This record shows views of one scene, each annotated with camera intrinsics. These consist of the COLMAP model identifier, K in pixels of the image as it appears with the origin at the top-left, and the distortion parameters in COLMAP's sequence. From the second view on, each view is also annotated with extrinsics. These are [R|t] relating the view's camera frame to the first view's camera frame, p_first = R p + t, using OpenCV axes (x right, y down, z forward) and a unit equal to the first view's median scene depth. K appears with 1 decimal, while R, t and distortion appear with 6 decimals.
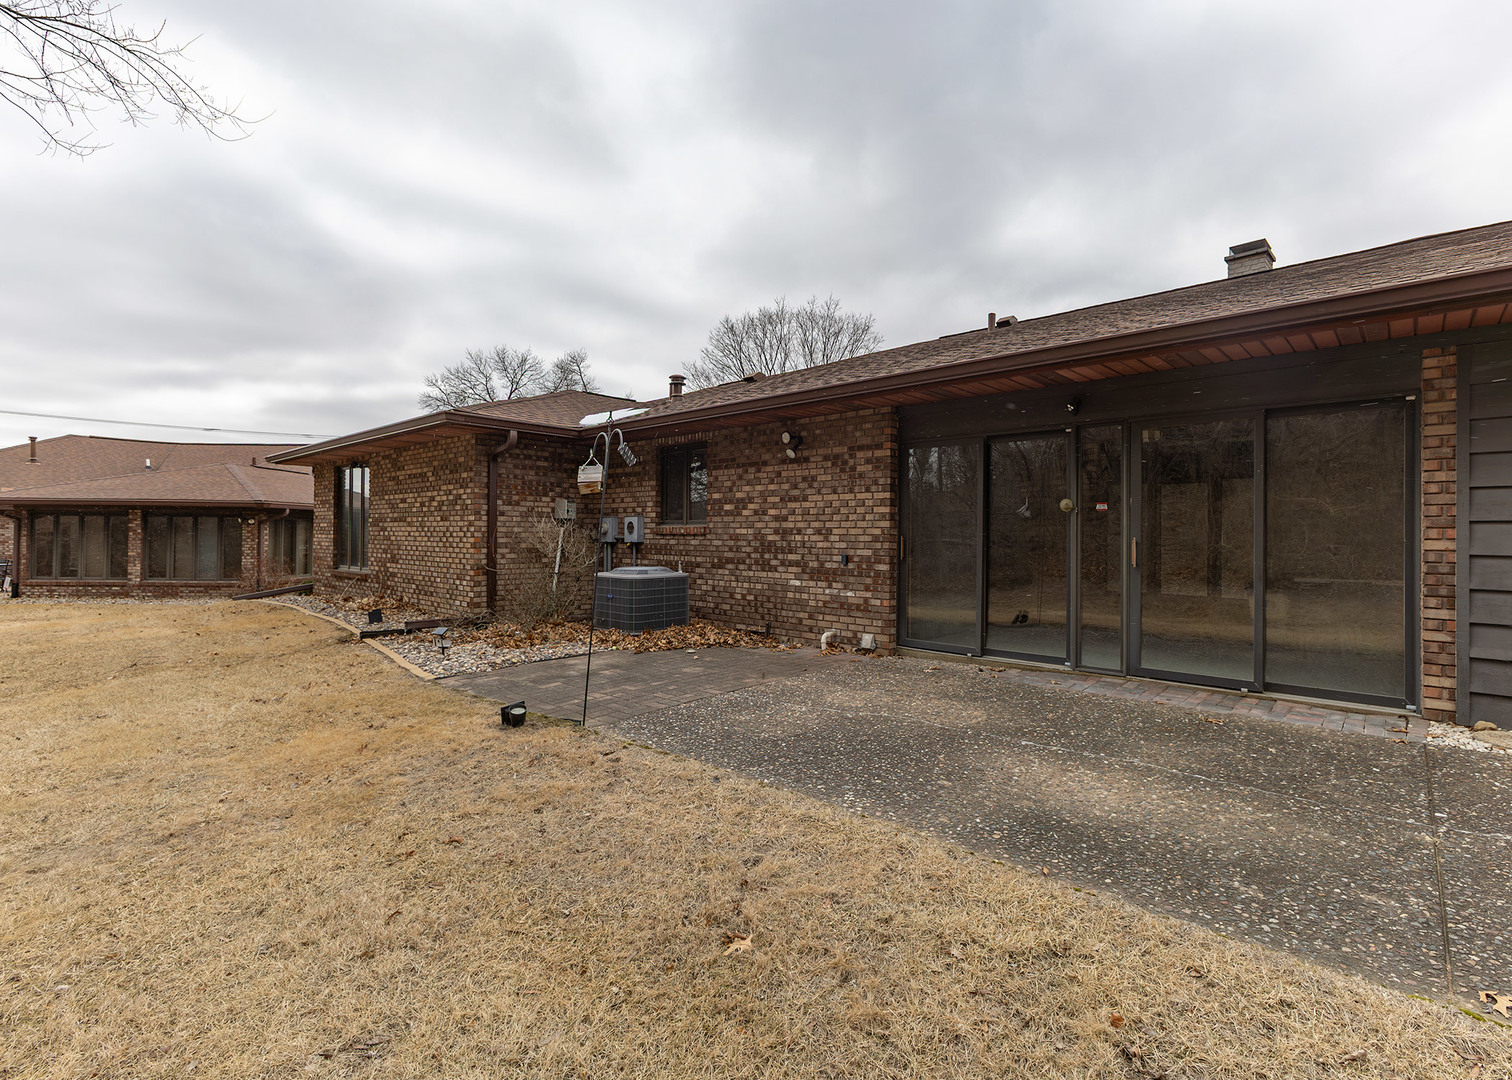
lens RADIAL K [[676.3, 0, 755.1], [0, 676.3, 536.1], [0, 0, 1]] dist [0.005873, -0.000069]
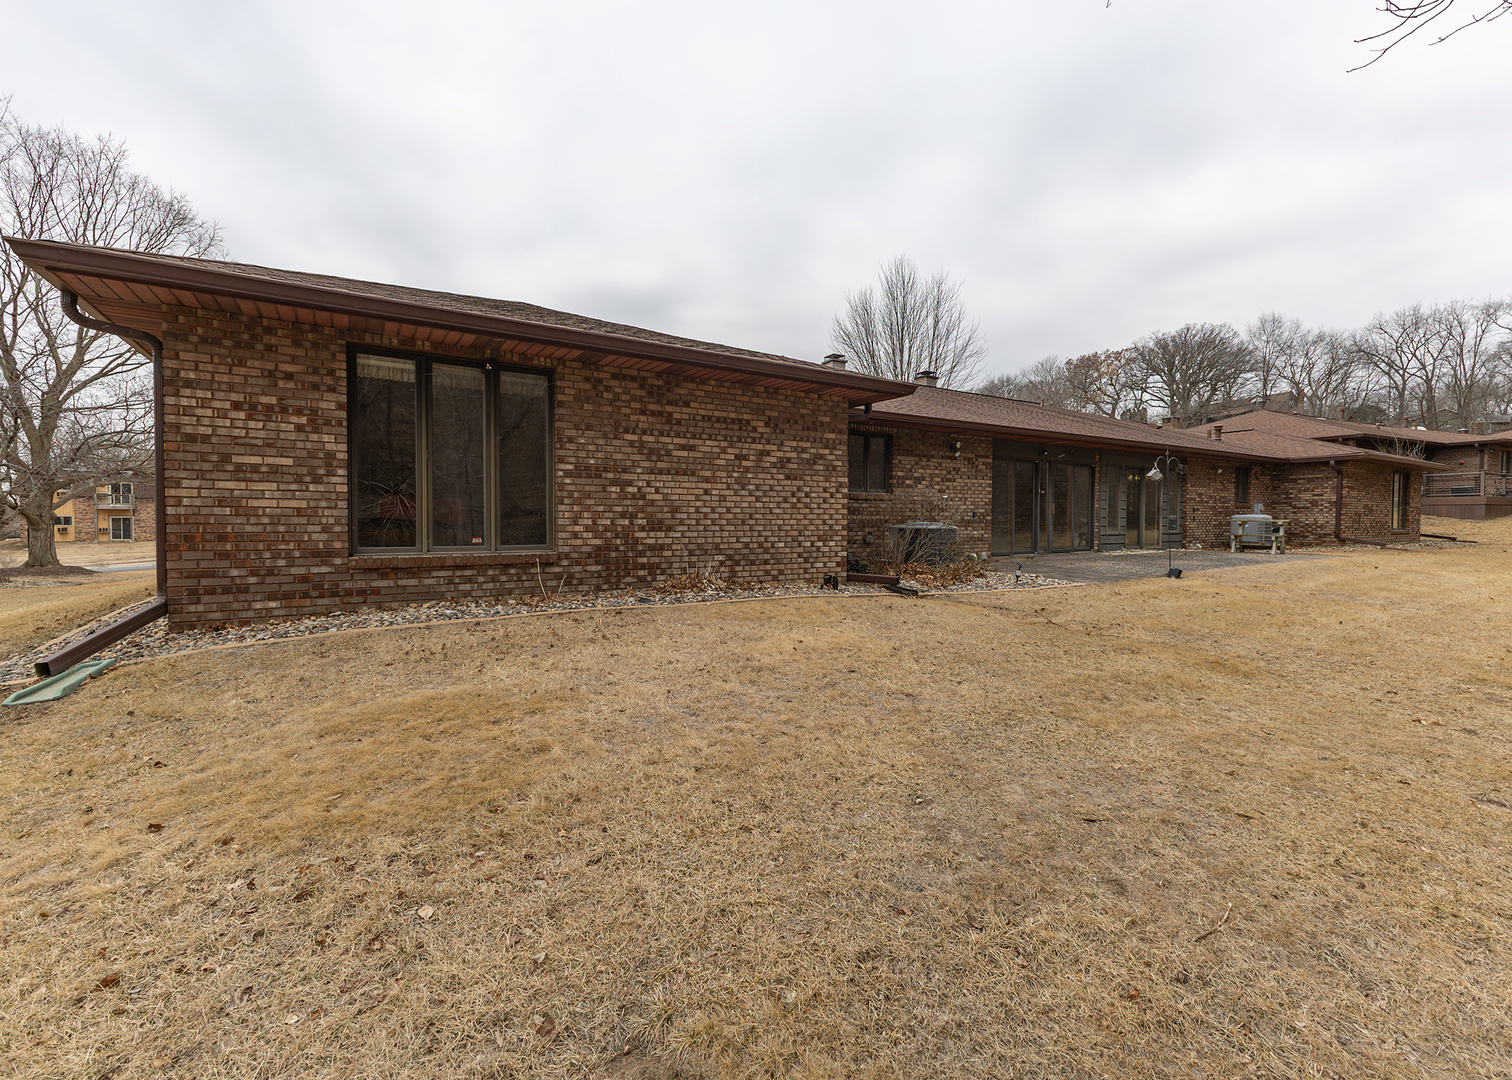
lens RADIAL K [[676.3, 0, 755.1], [0, 676.3, 536.1], [0, 0, 1]] dist [0.005873, -0.000069]
pose [[0.261678, -0.033565, 0.964572, -1.614954], [-0.002223, 0.999372, 0.035379, 0.025585], [-0.965153, -0.011402, 0.261438, 0.954315]]
